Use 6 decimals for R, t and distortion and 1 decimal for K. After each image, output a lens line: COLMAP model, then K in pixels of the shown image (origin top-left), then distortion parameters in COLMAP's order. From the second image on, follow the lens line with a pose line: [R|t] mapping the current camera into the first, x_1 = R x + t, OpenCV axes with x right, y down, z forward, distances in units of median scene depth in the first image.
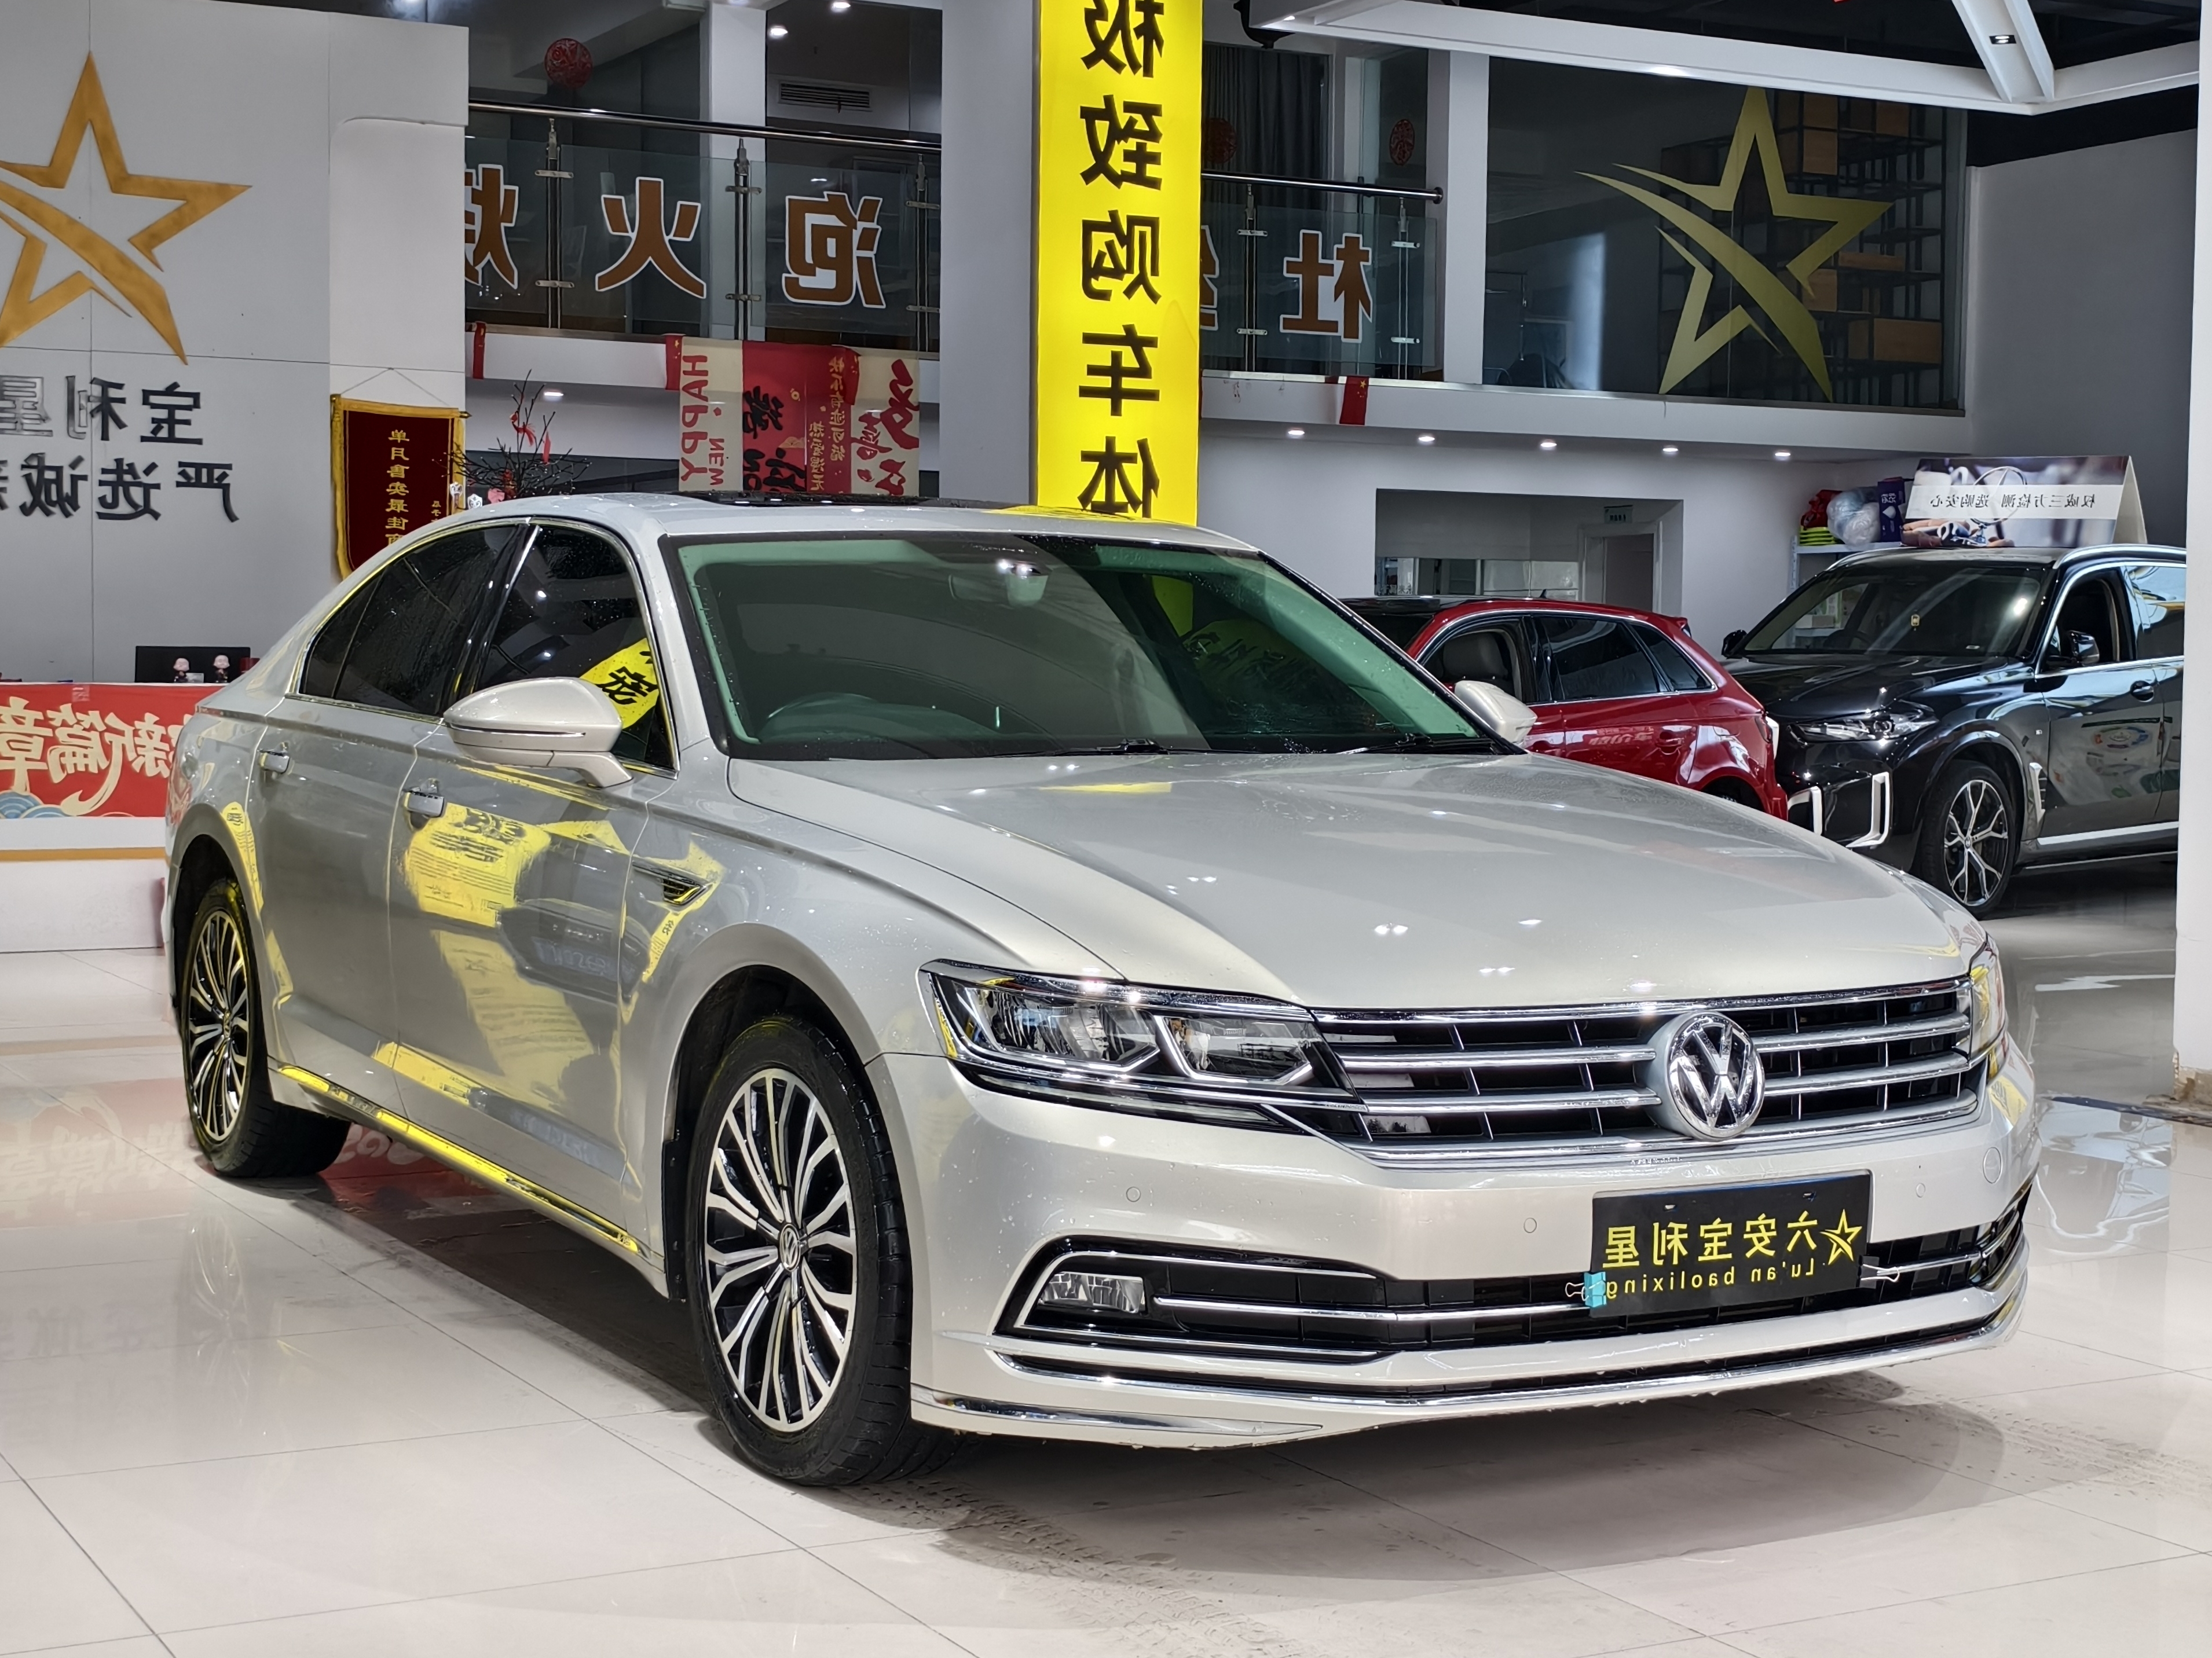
lens RADIAL K [[3357.2, 0, 1106.0], [0, 3357.2, 829.0], [0, 0, 1]] dist [-0.024166, 0.172745]
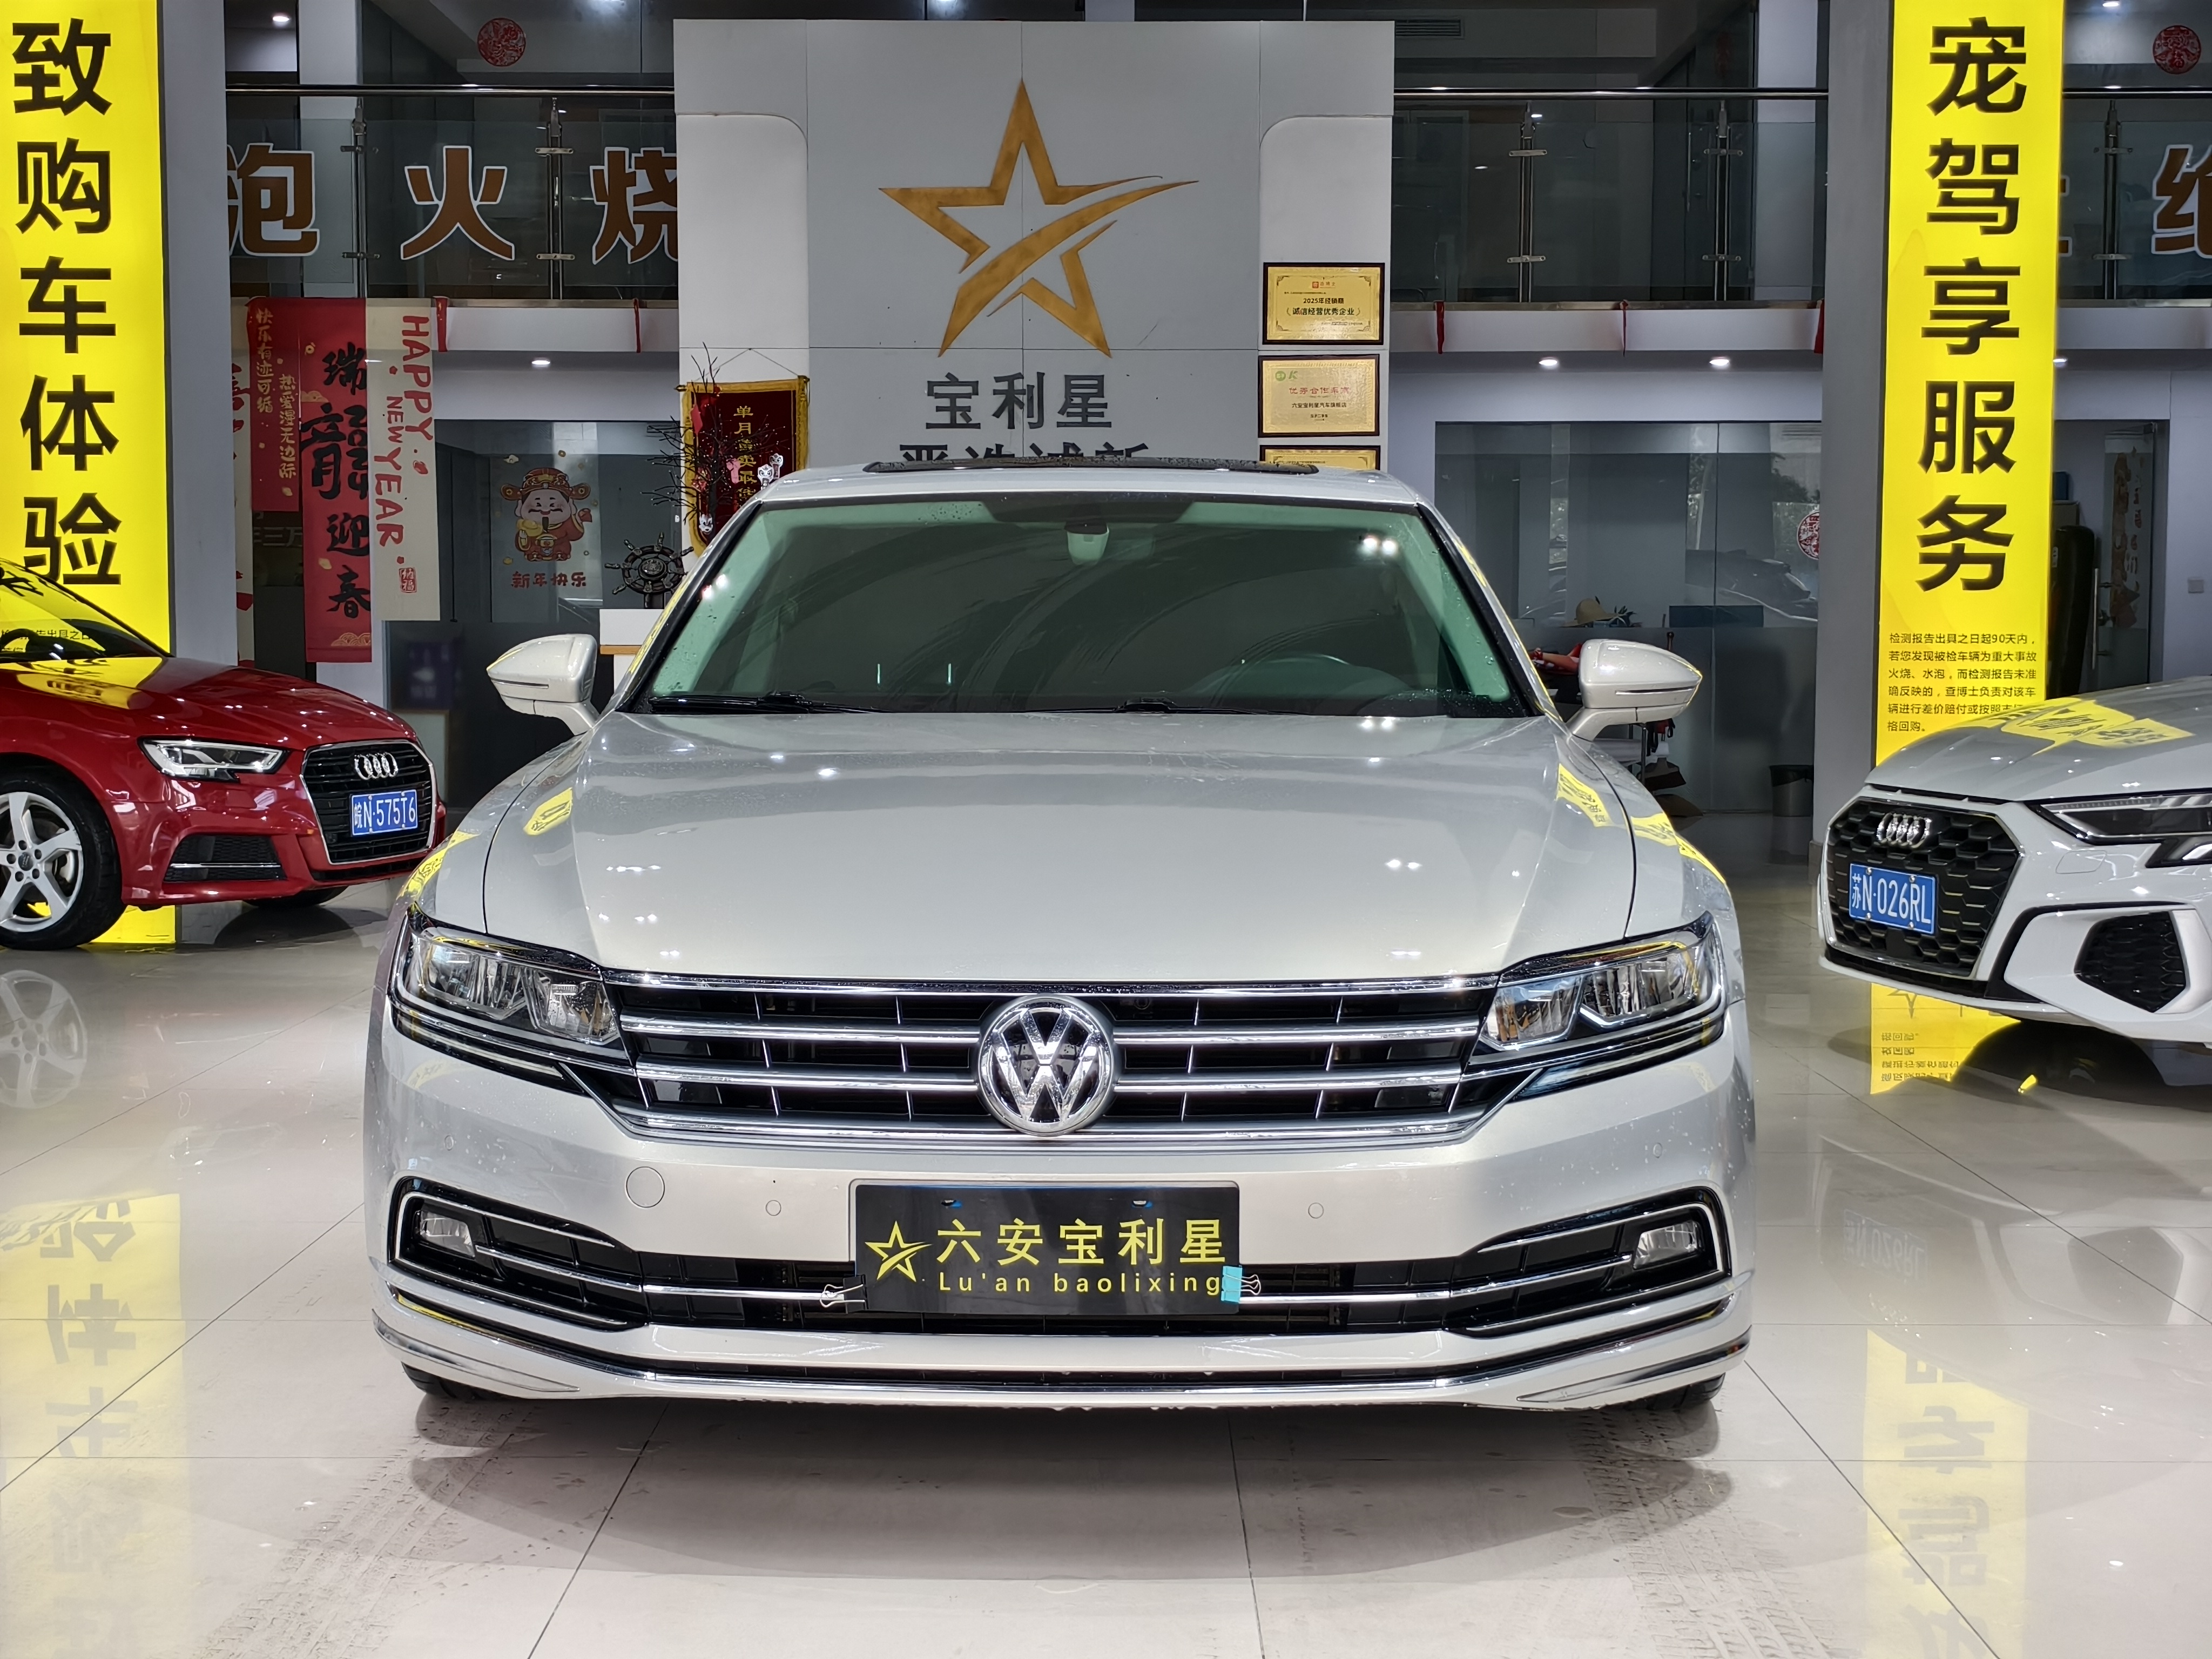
lens RADIAL K [[2919.4, 0, 1104.7], [0, 2919.4, 944.7], [0, 0, 1]] dist [0.354667, -0.877762]
pose [[0.878216, 0.048750, -0.475774, 0.542076], [-0.020537, 0.997718, 0.064320, -0.010951], [0.477824, -0.046716, 0.877213, 0.285128]]
